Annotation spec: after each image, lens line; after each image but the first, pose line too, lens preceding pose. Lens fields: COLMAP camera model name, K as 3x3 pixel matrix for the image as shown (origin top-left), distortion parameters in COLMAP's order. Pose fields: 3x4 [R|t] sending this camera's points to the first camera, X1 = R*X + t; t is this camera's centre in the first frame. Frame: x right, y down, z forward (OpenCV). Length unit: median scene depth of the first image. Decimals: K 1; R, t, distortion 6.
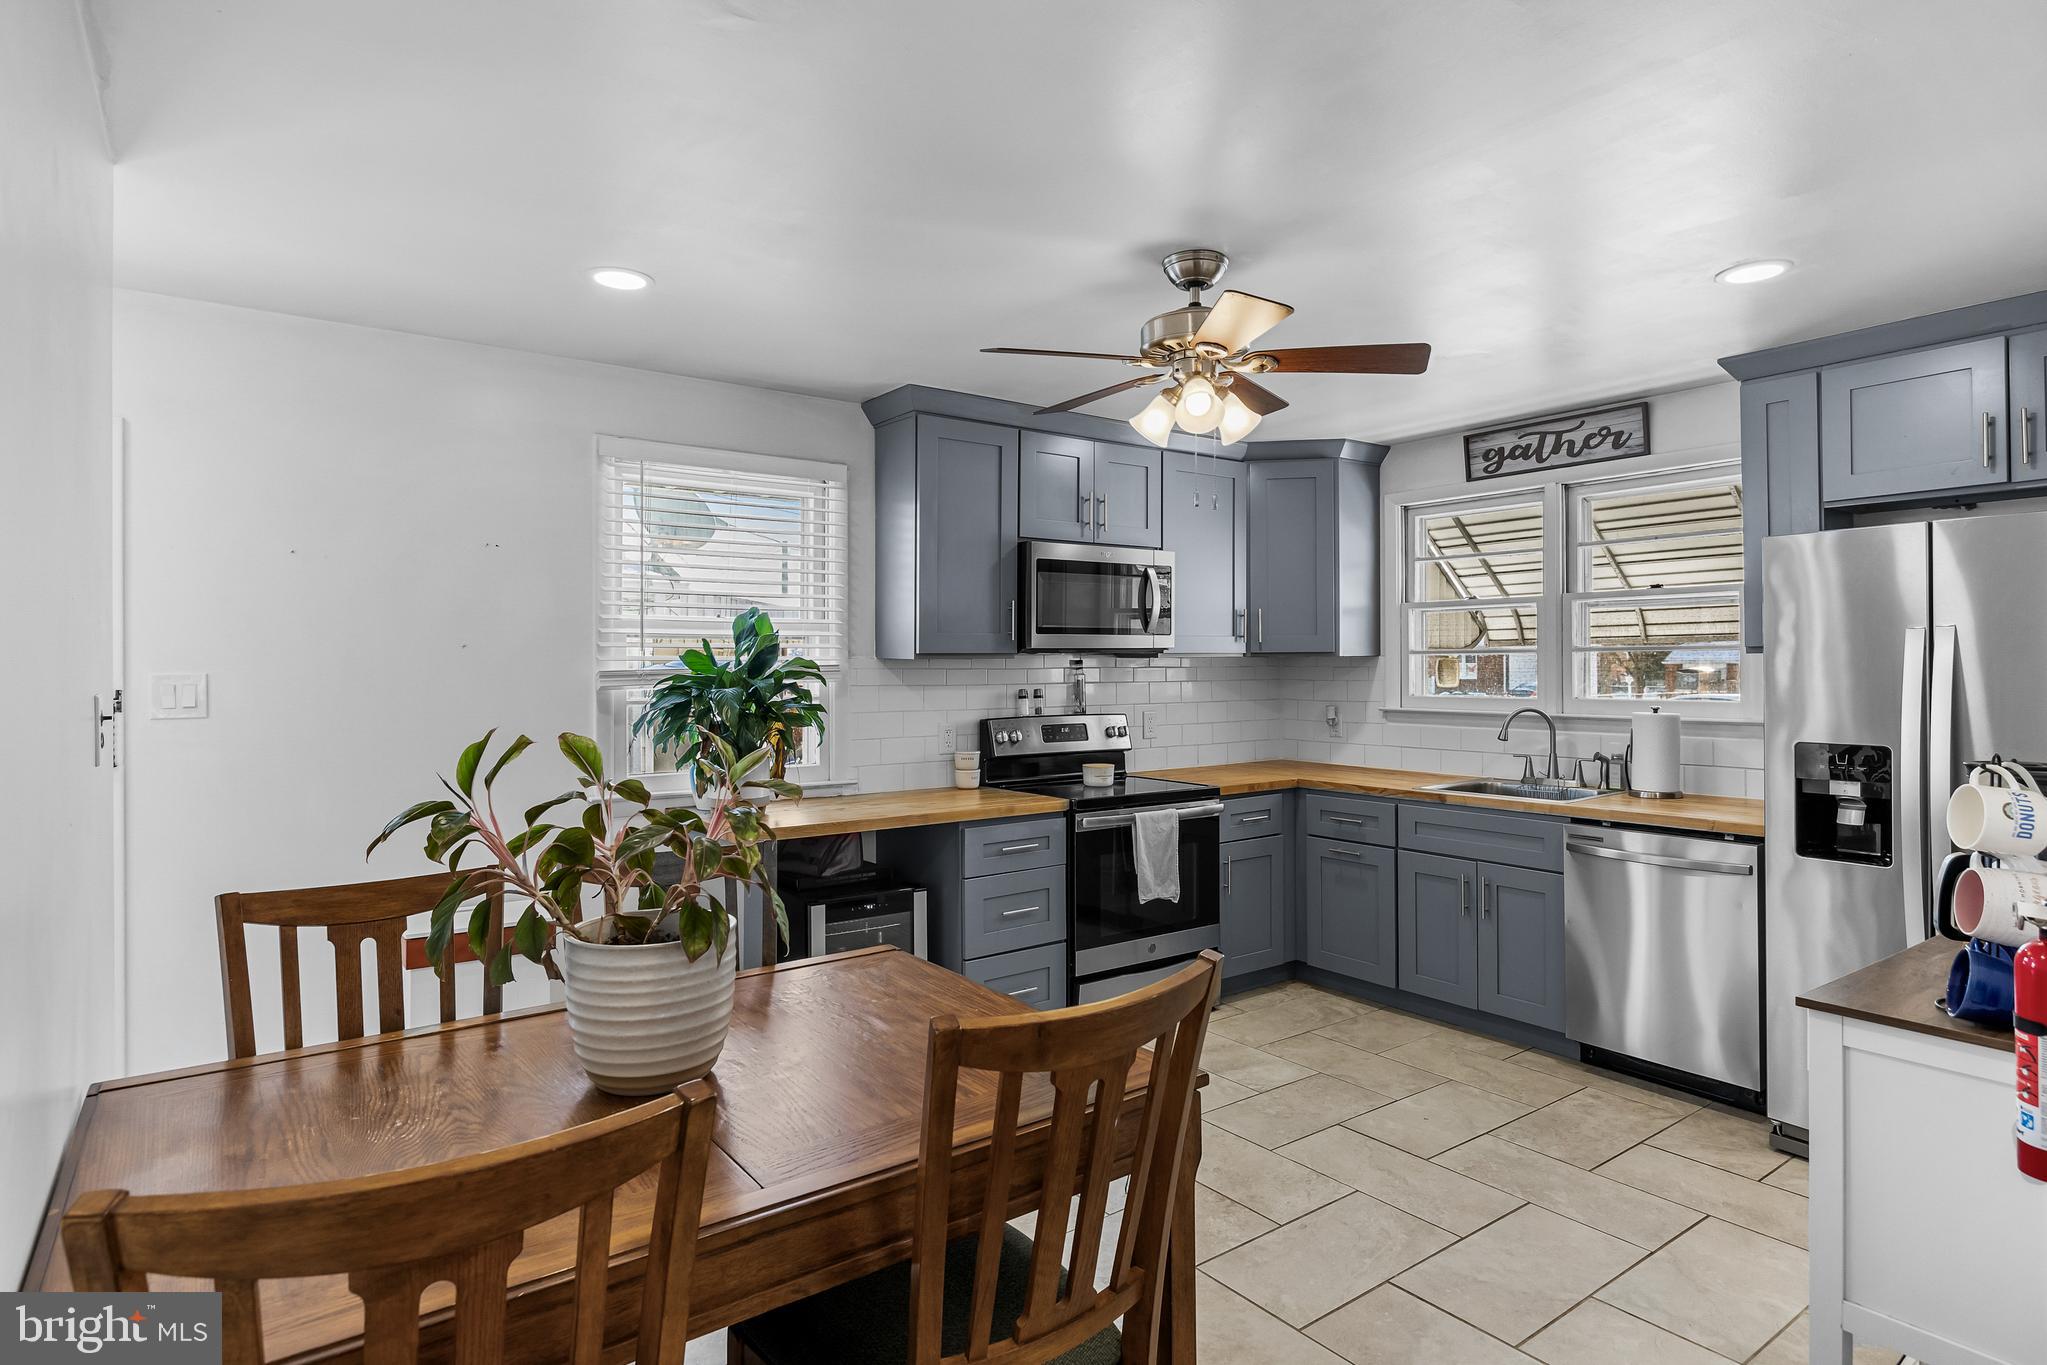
lens RADIAL K [[1093.2, 0, 1028.5], [0, 1093.2, 660.3], [0, 0, 1]] dist [-0.001169, -0.000012]
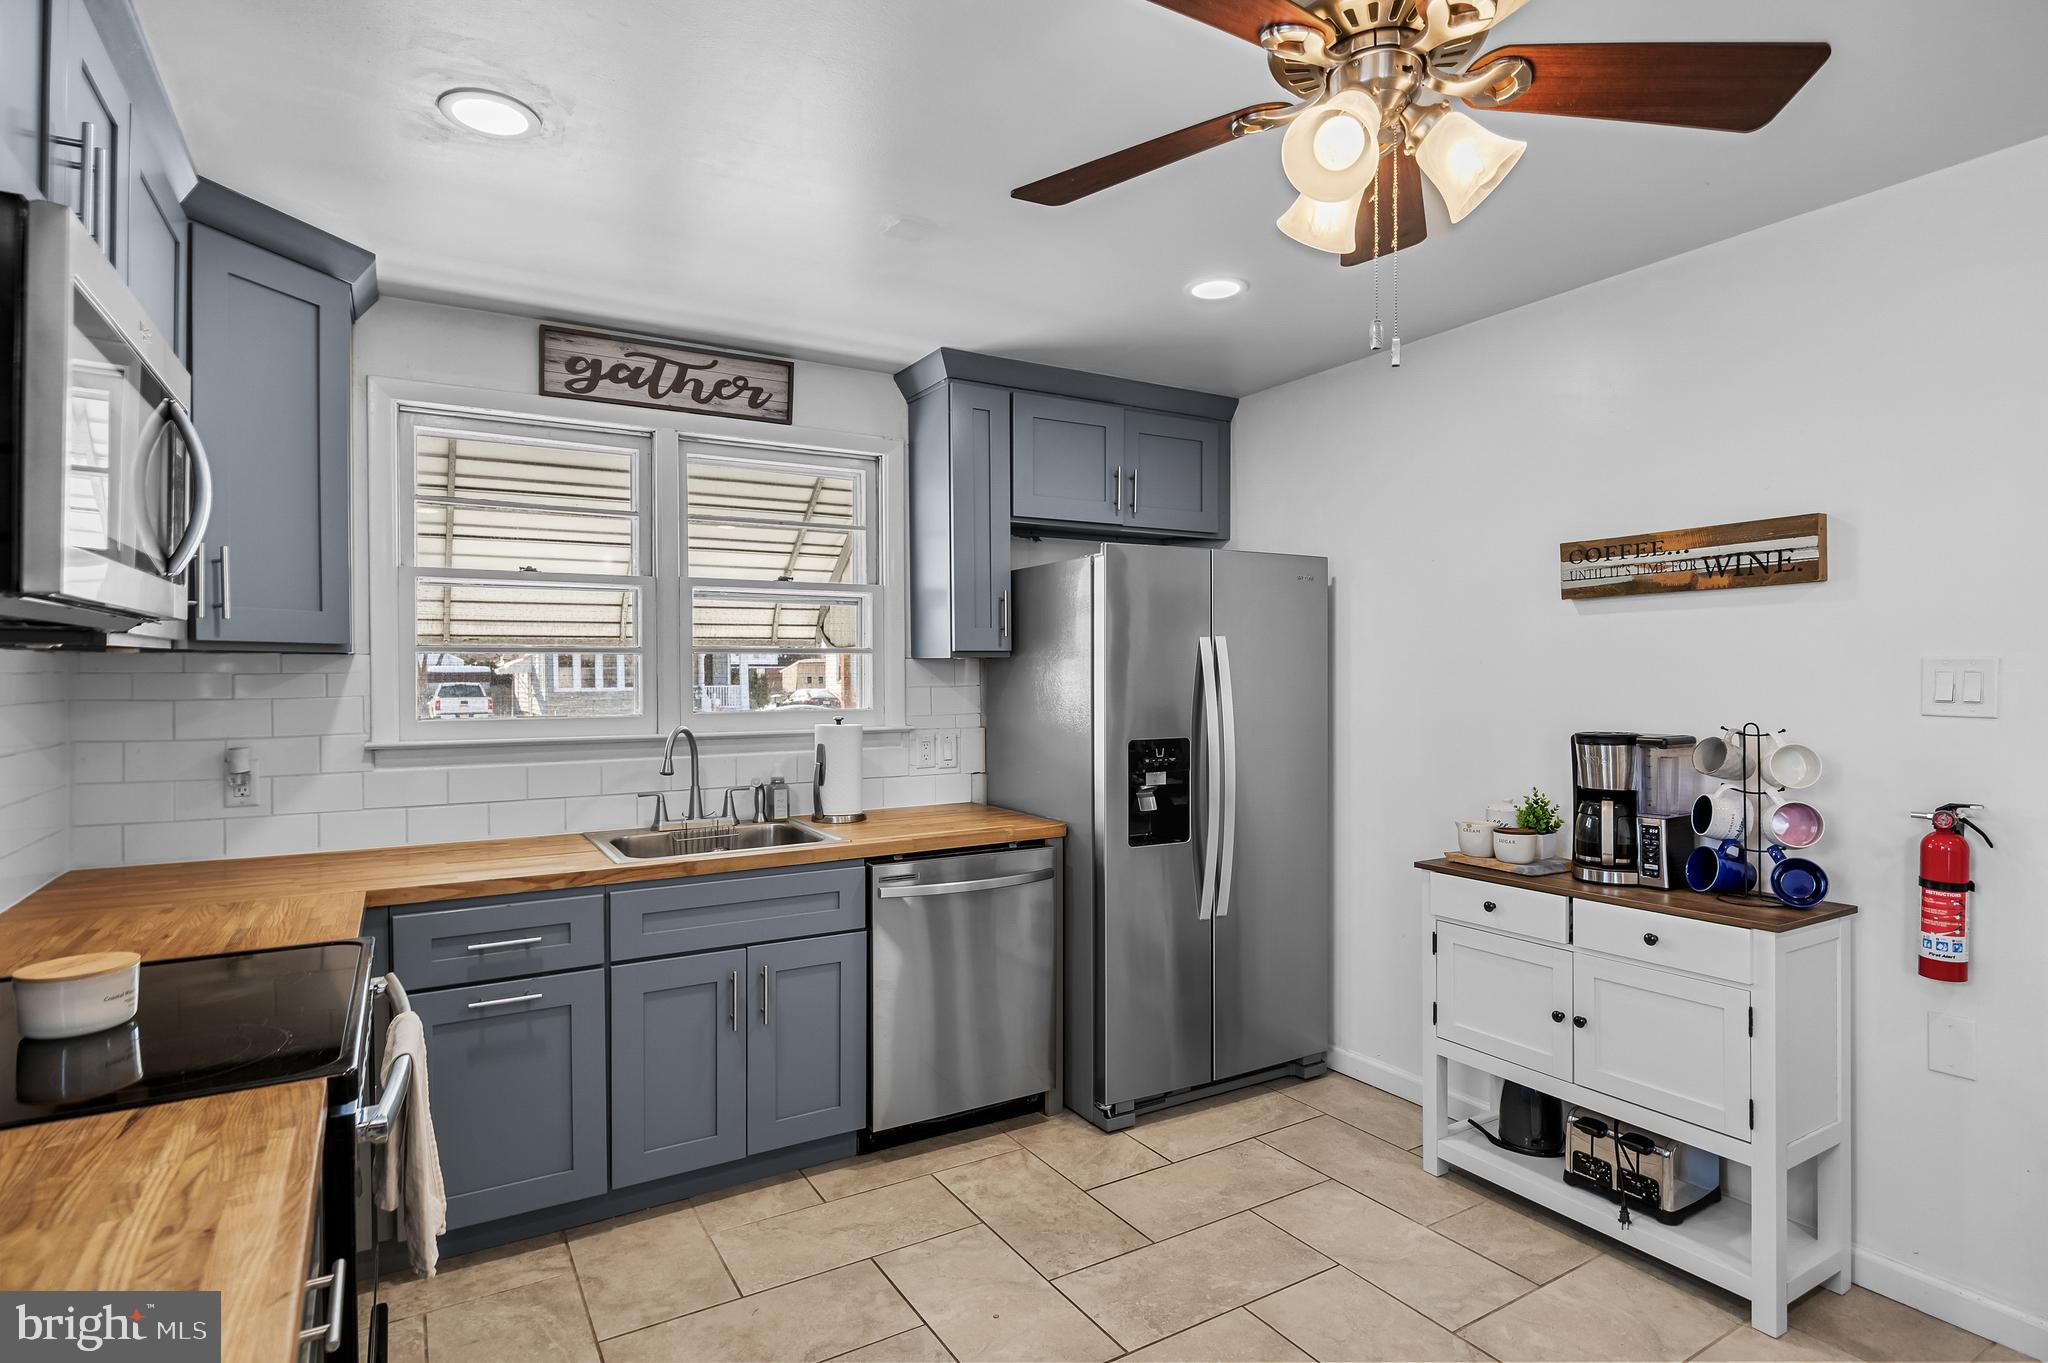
lens RADIAL K [[1055.5, 0, 1025.0], [0, 1055.5, 677.8], [0, 0, 1]] dist [-0.012663, 0.000690]
pose [[0.089044, -0.002202, 0.996025, -0.230737], [-0.001275, 0.999996, 0.002324, 0.008184], [-0.996027, -0.001476, 0.089041, 0.706943]]
